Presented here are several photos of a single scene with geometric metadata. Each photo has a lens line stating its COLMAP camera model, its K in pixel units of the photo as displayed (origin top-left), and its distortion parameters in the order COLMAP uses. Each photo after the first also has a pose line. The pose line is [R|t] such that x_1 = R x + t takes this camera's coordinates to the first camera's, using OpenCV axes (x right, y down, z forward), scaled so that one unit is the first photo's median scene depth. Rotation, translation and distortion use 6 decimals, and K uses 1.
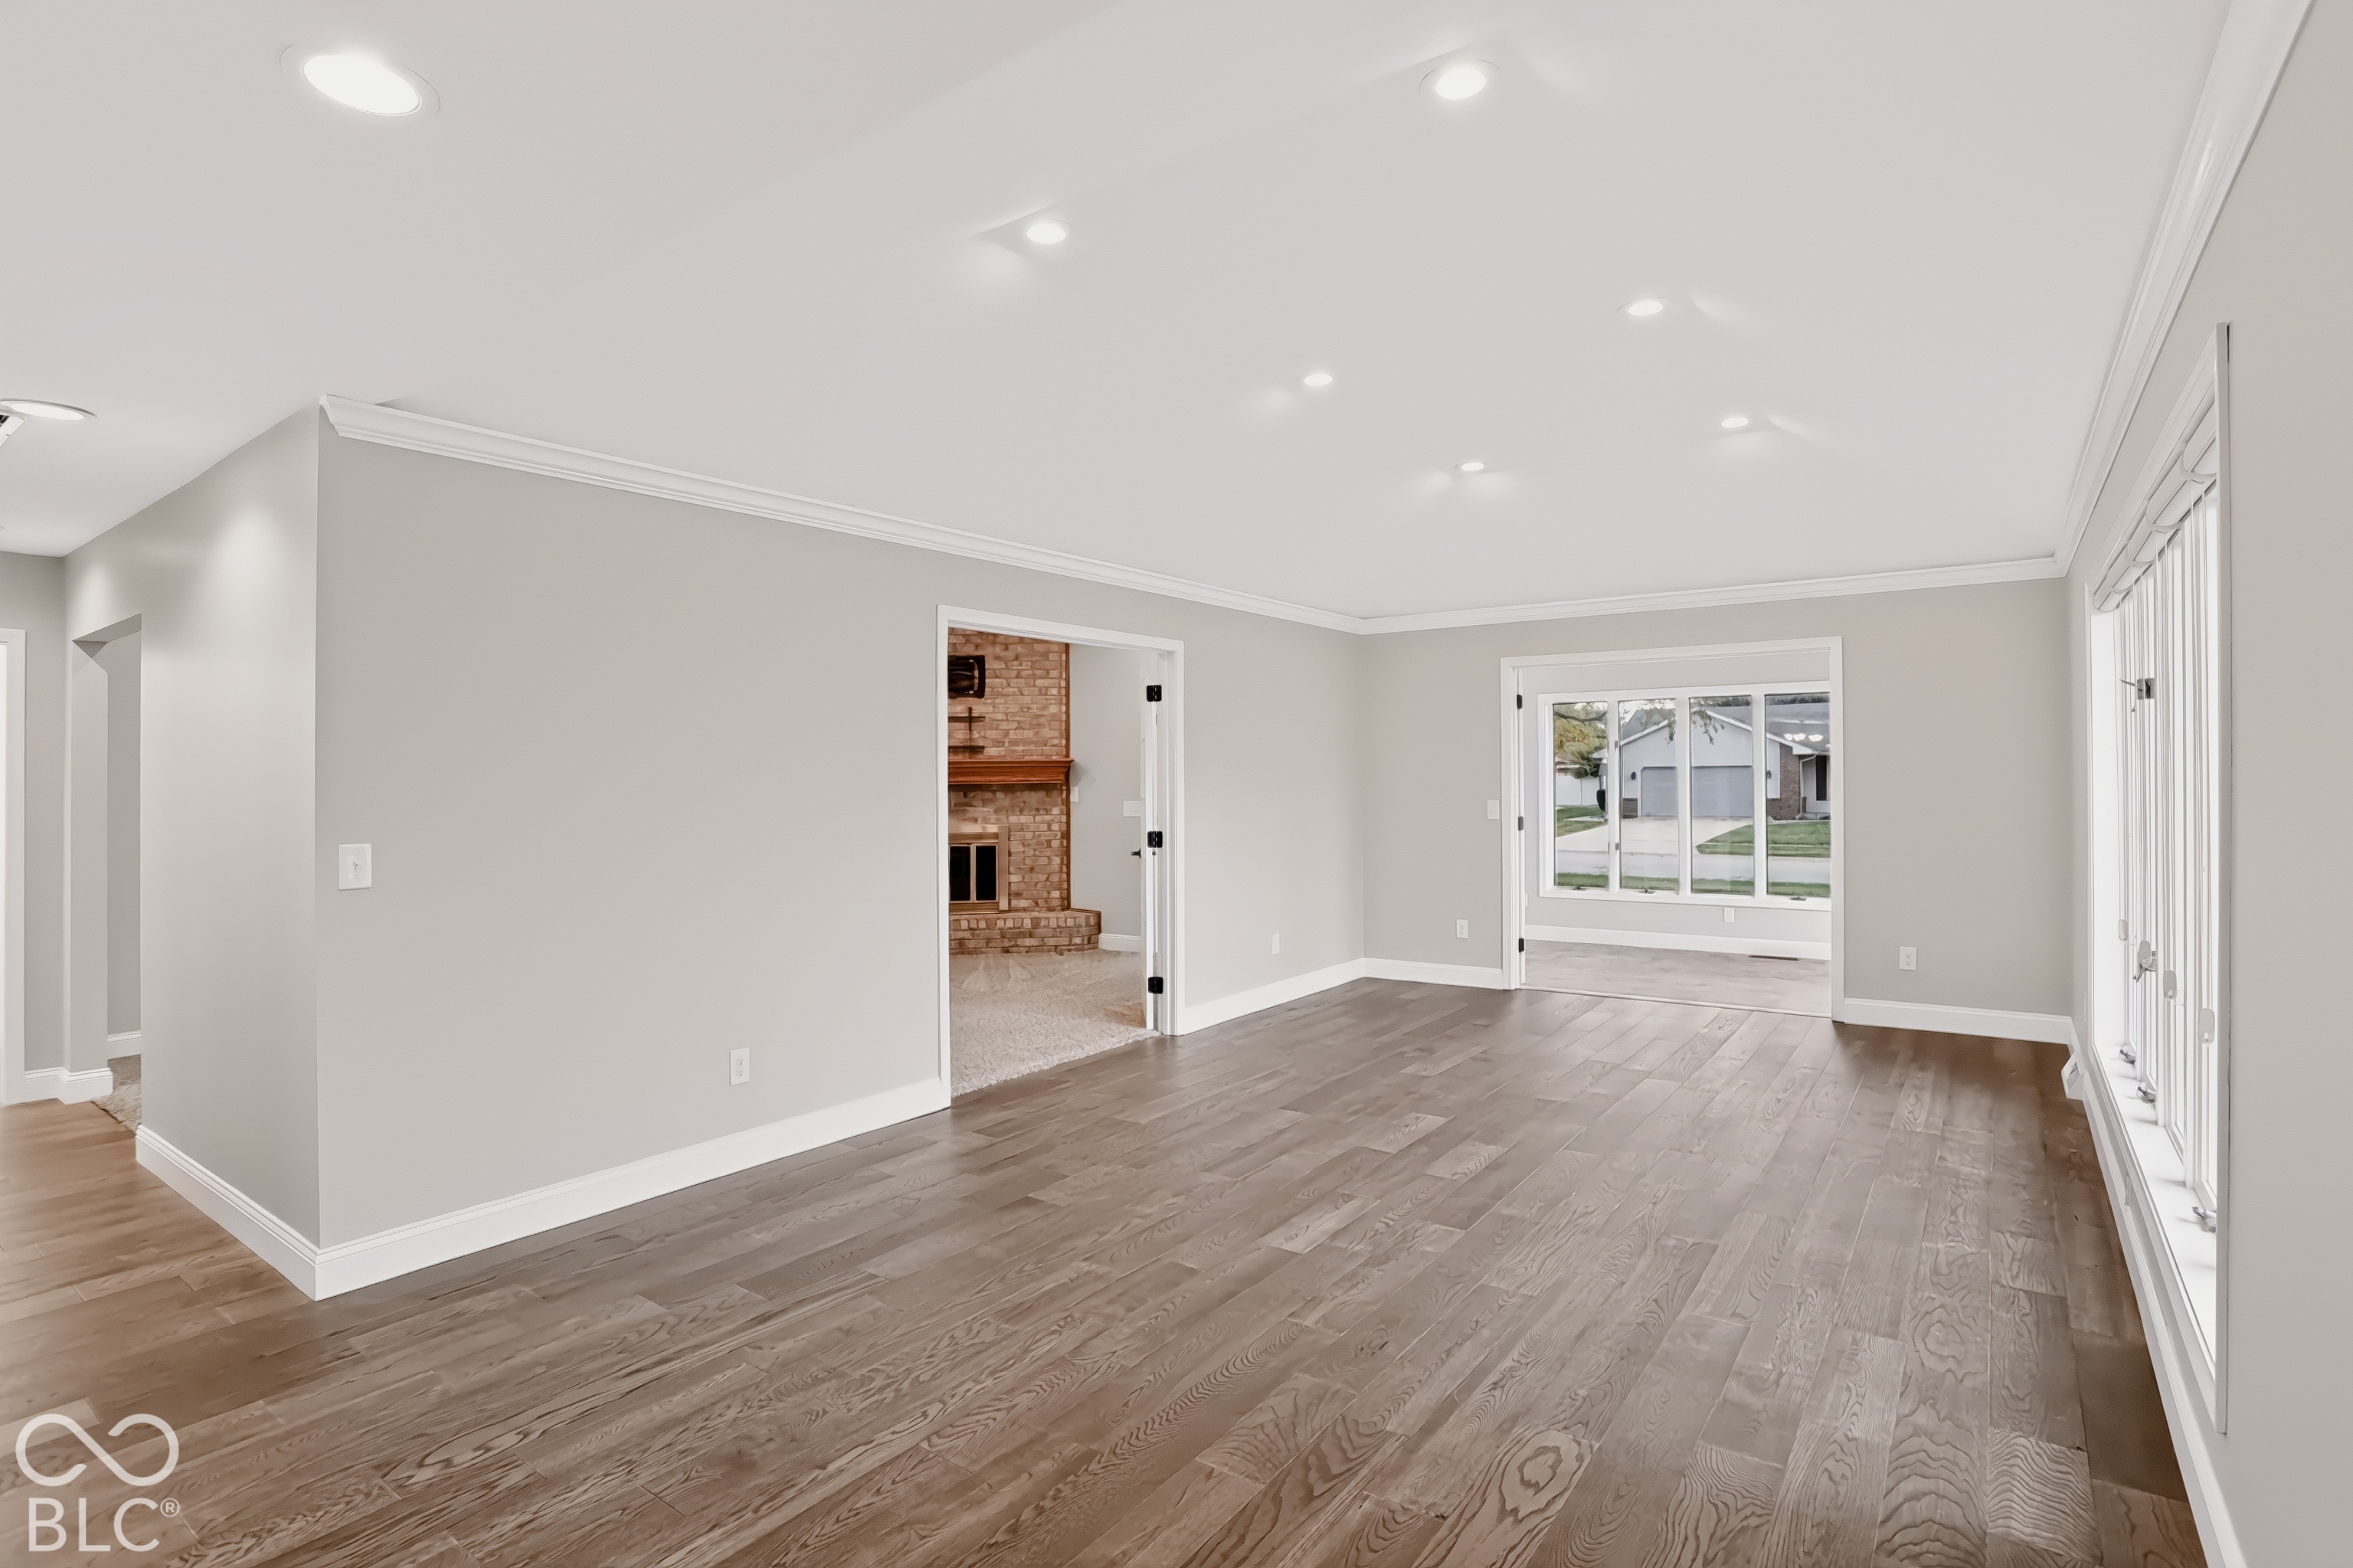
lens RADIAL K [[1177.6, 0, 1174.2], [0, 1177.6, 769.3], [0, 0, 1]] dist [-0.070802, 0.029540]
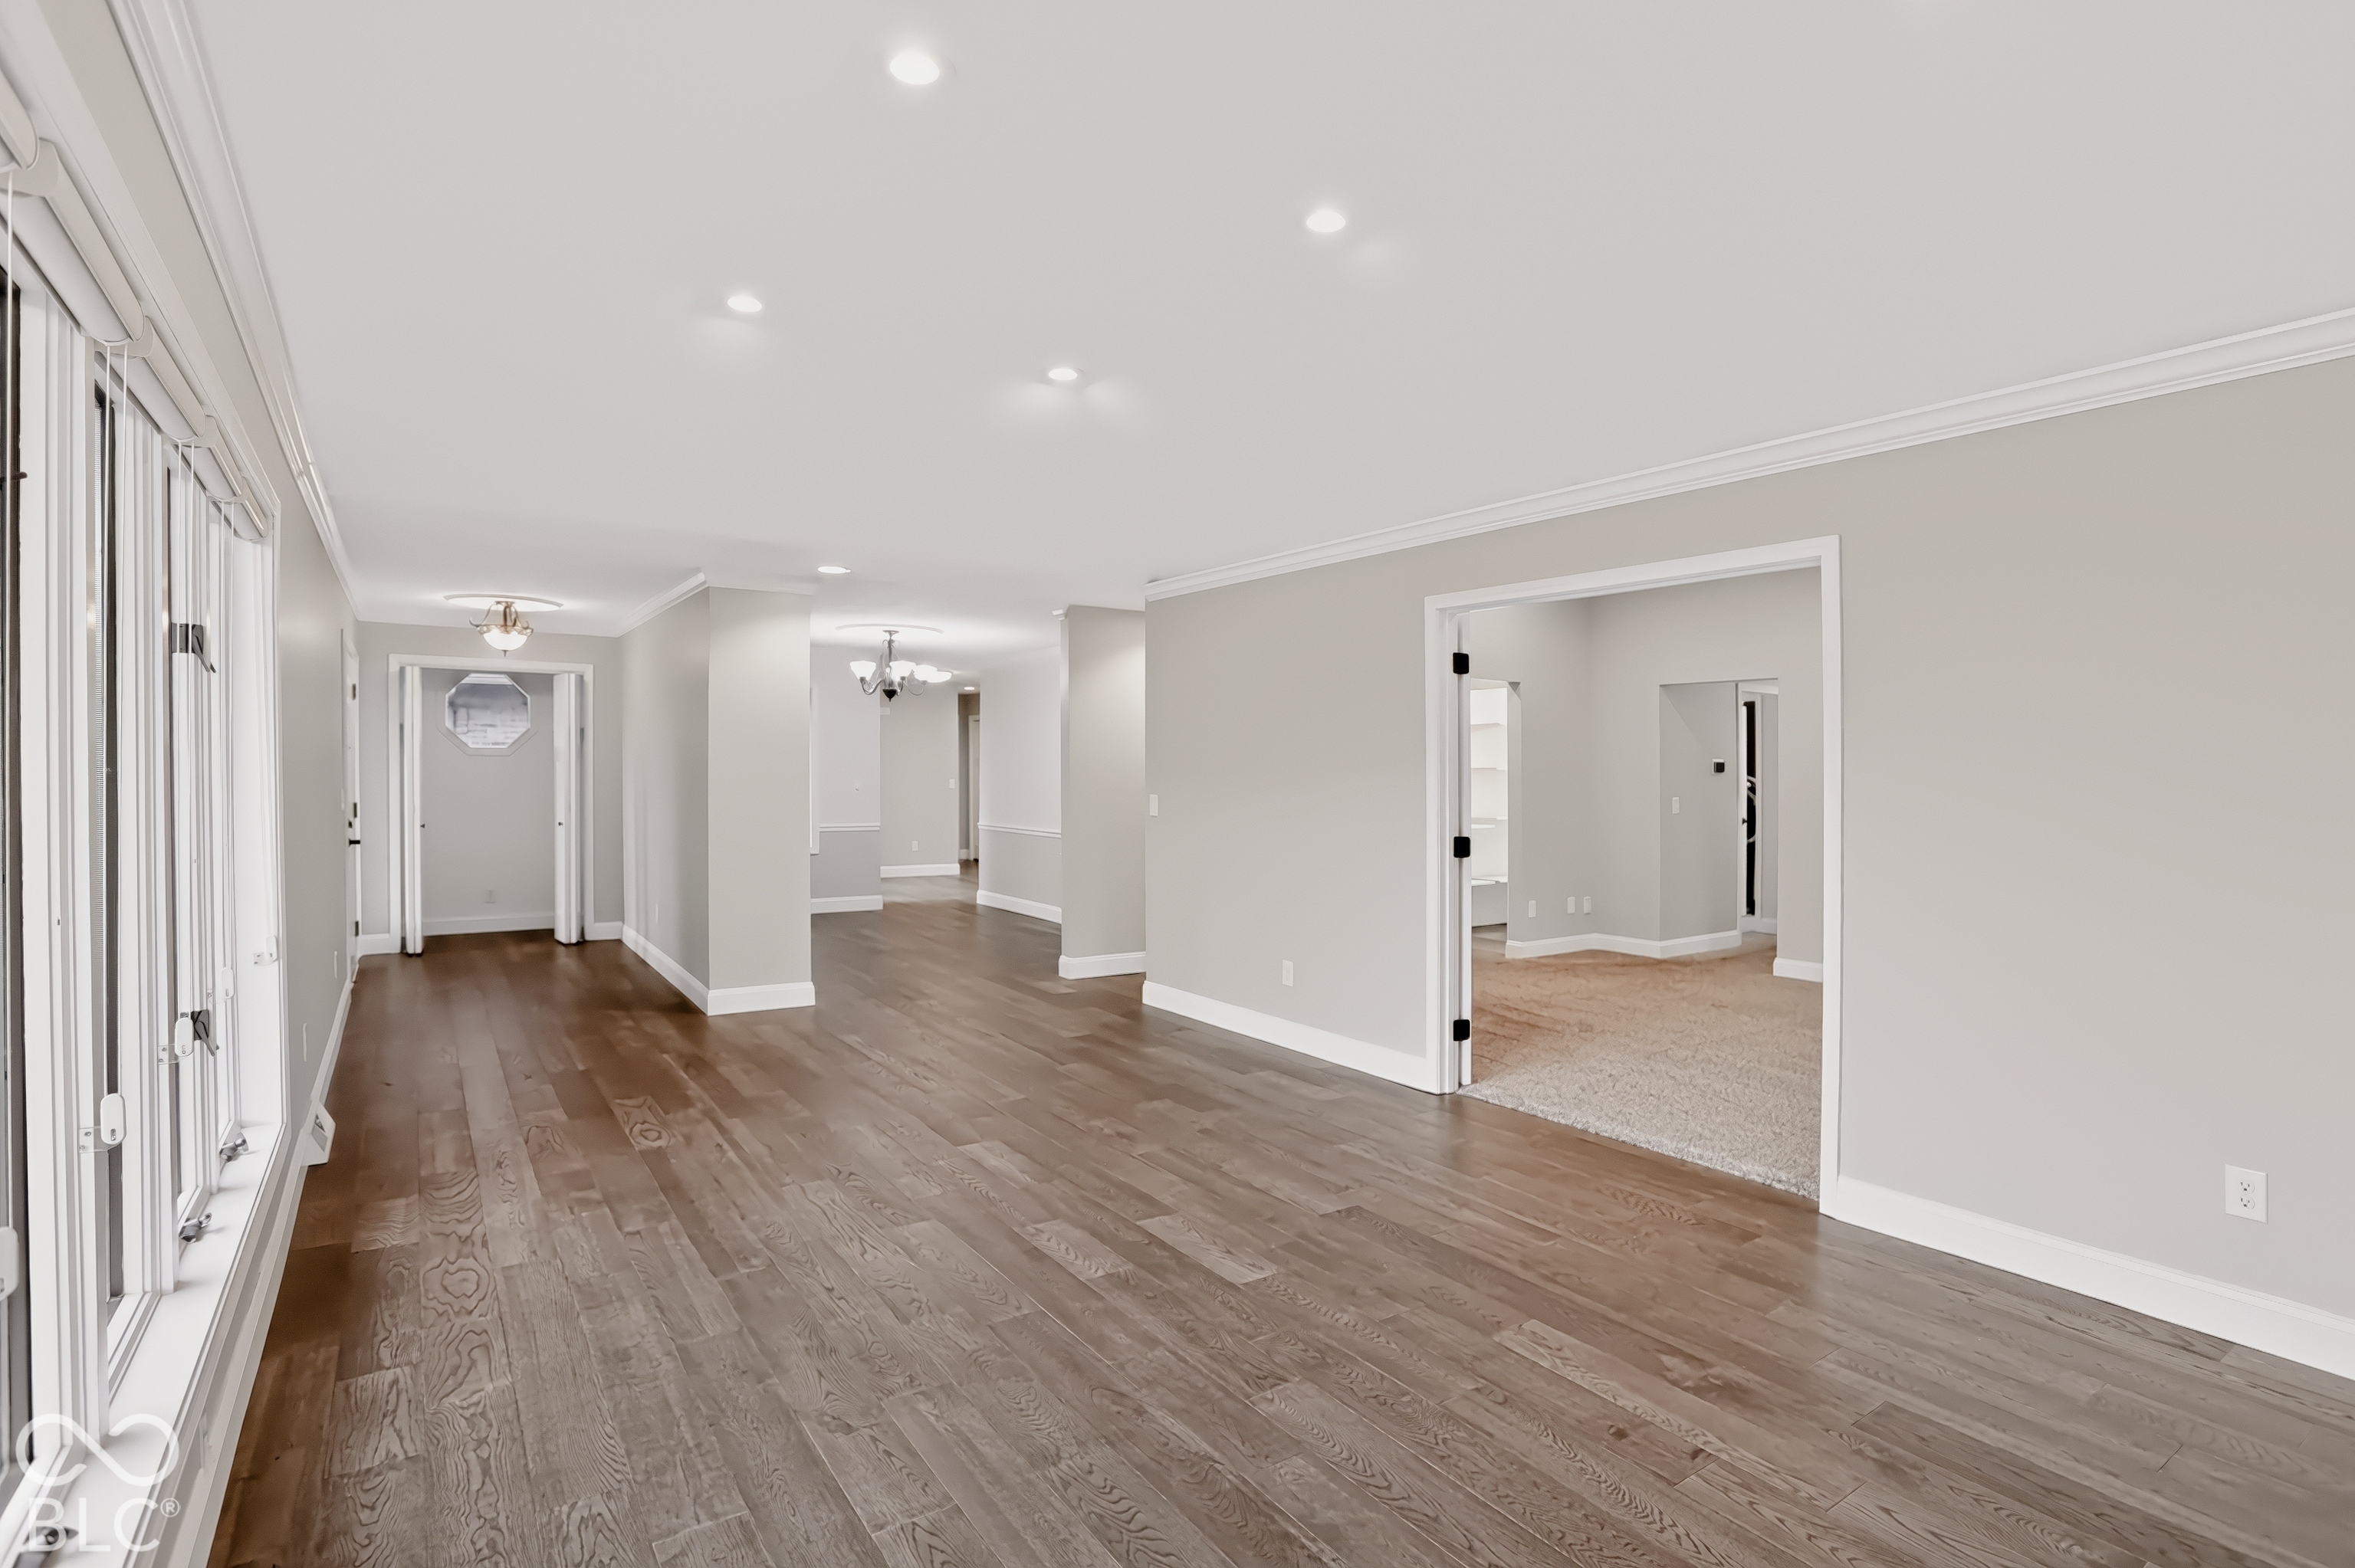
lens RADIAL K [[1178.4, 0, 1175.2], [0, 1178.4, 769.3], [0, 0, 1]] dist [-0.070802, 0.029540]
pose [[-0.356322, 0.004255, -0.934353, 0.815421], [0.001054, 0.999991, 0.004152, 0.005293], [0.934363, 0.000495, -0.356323, 1.137296]]
